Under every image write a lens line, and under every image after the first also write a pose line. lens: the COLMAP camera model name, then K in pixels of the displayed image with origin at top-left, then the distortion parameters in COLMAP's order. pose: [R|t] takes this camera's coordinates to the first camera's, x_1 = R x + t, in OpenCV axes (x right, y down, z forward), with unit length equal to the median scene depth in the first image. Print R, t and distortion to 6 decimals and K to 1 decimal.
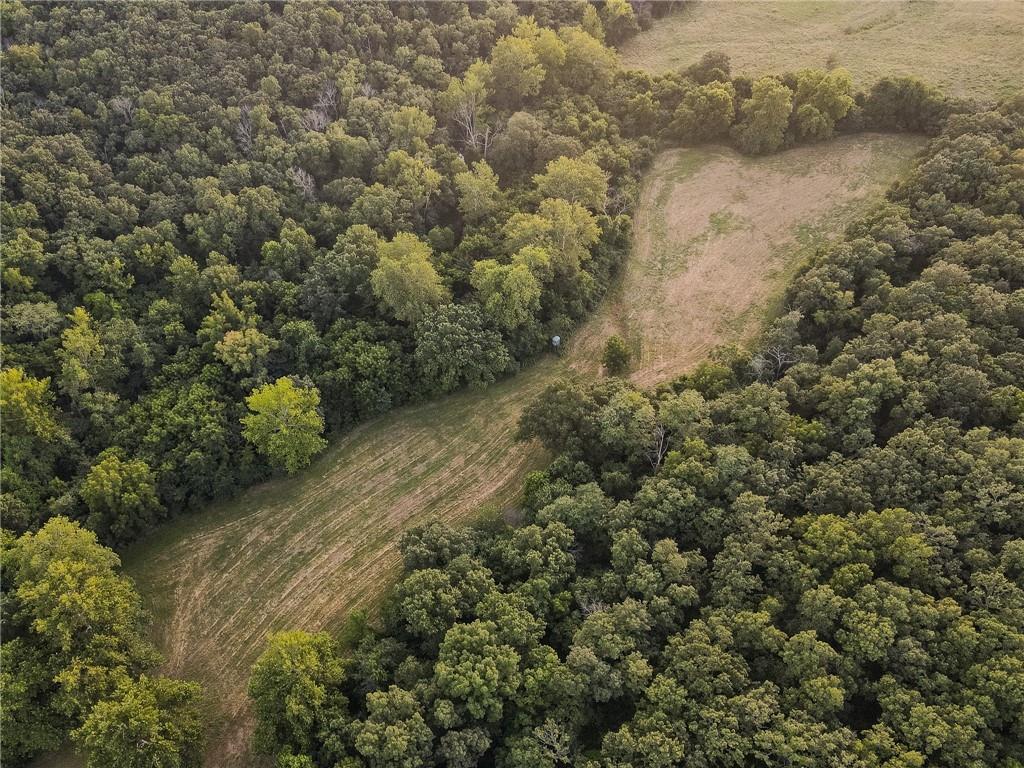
lens RADIAL K [[748.3, 0, 525.0], [0, 748.3, 385.6], [0, 0, 1]] dist [0.006610, 0.004033]
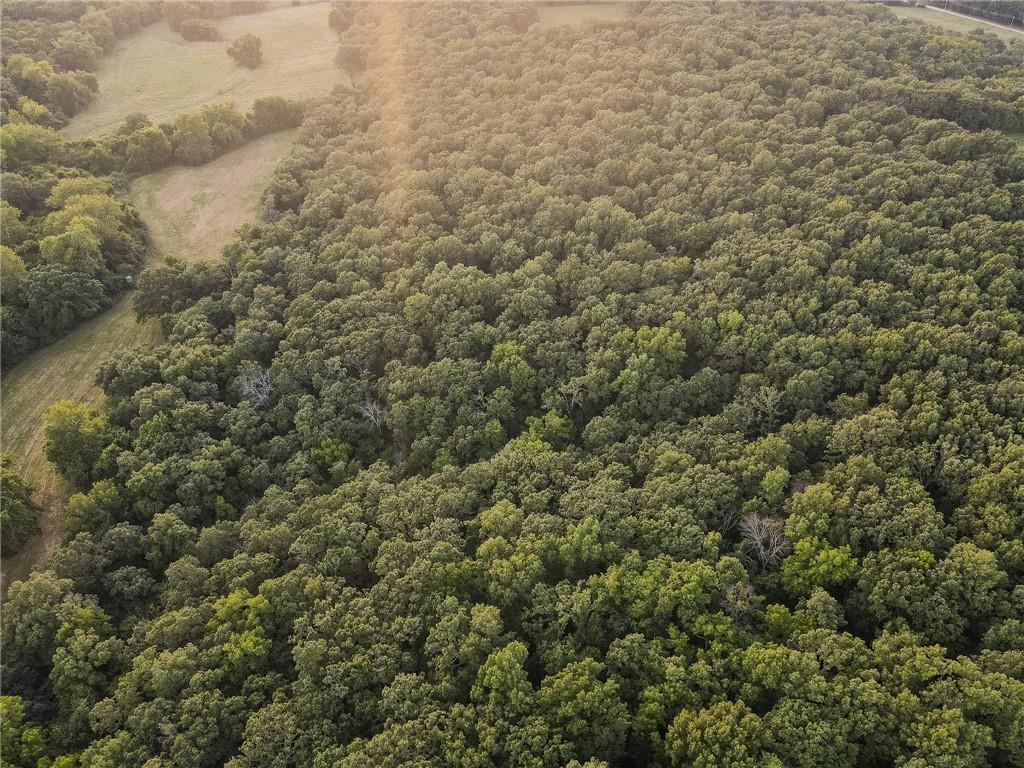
lens RADIAL K [[749.6, 0, 512.0], [0, 749.6, 384.0], [0, 0, 1]] dist [0.014183, 0.005788]
pose [[0.722727, -0.427682, 0.542913, -0.254911], [0.515193, 0.857007, -0.010716, 0.434397], [-0.460697, 0.287450, 0.839721, -0.395995]]
